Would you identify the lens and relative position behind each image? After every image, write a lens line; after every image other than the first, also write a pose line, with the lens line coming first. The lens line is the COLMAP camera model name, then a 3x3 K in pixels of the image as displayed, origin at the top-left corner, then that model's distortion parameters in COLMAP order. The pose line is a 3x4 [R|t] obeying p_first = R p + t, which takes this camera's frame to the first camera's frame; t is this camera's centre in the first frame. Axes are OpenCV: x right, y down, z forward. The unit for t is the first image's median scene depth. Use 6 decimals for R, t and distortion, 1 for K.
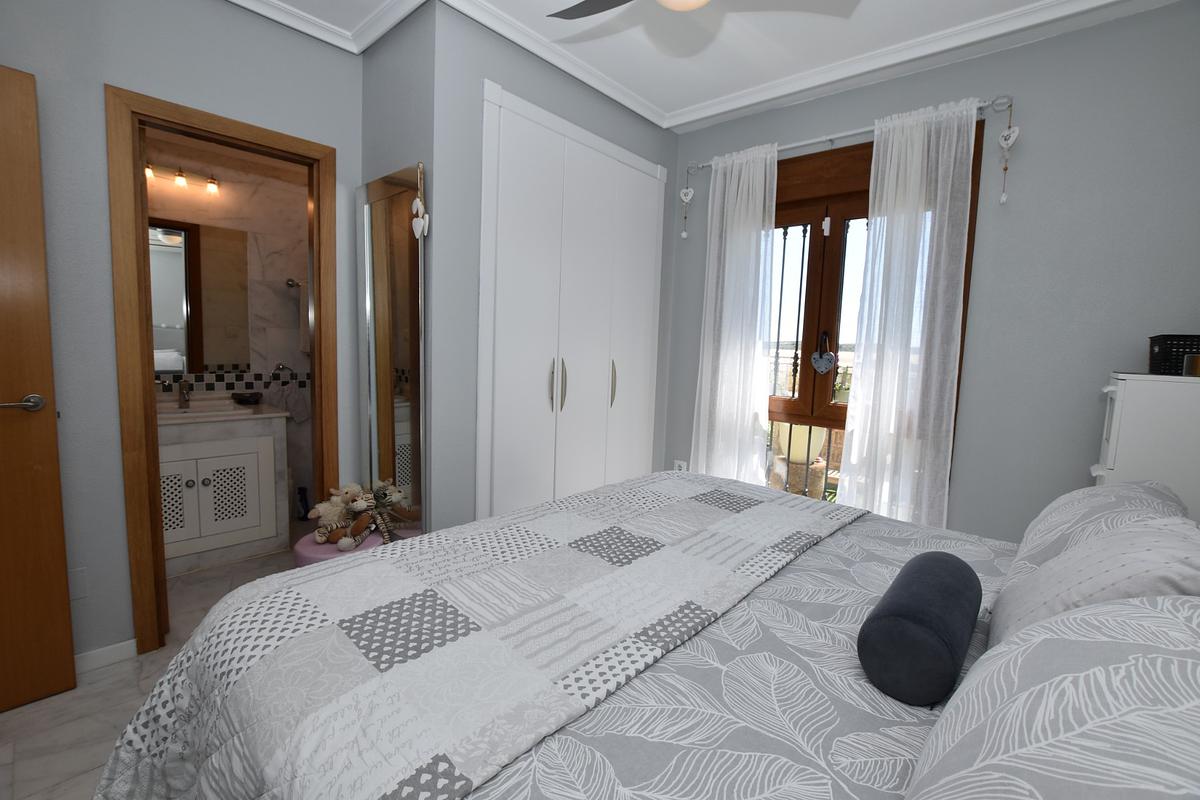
lens RADIAL K [[529.3, 0, 601.7], [0, 529.3, 400.7], [0, 0, 1]] dist [-0.036220, 0.005876]
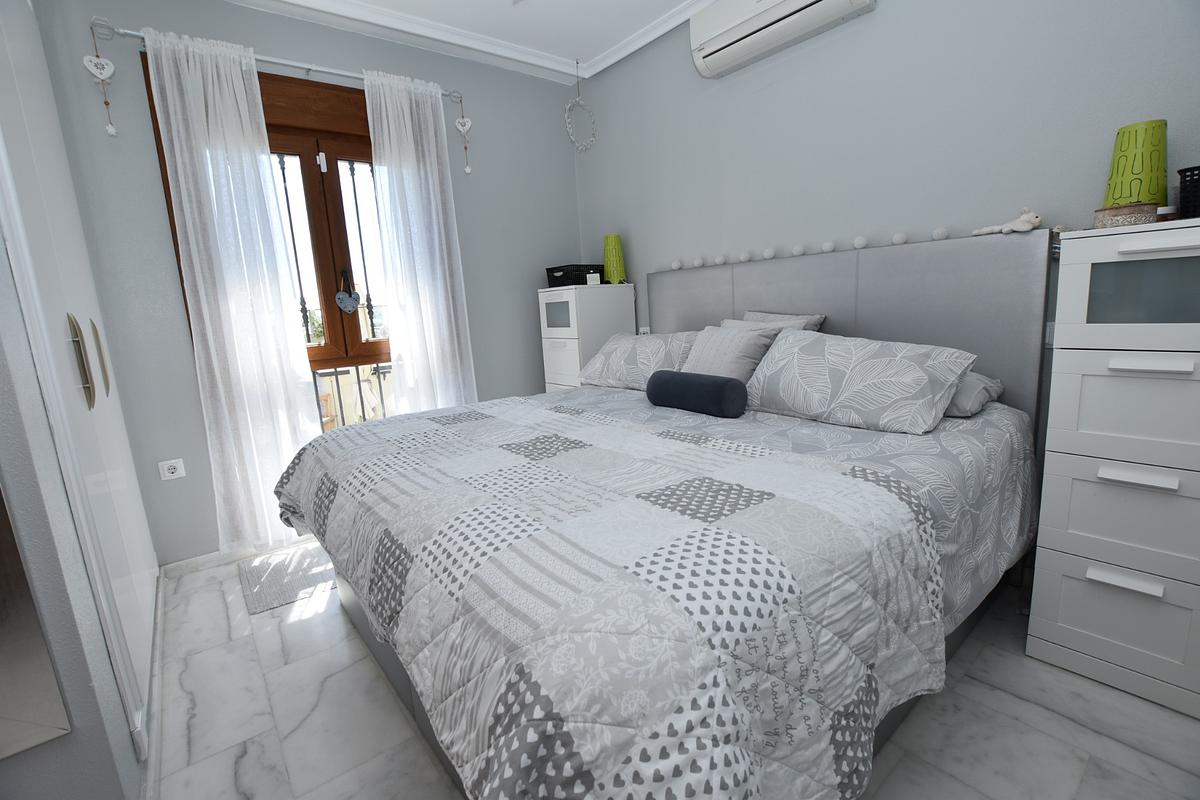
lens RADIAL K [[529.3, 0, 605.2], [0, 529.3, 402.4], [0, 0, 1]] dist [-0.036220, 0.005876]
pose [[0.172111, -0.222629, 0.959591, -0.576790], [0.156561, 0.967927, 0.196483, -0.007255], [-0.972557, 0.116418, 0.201446, 0.384357]]
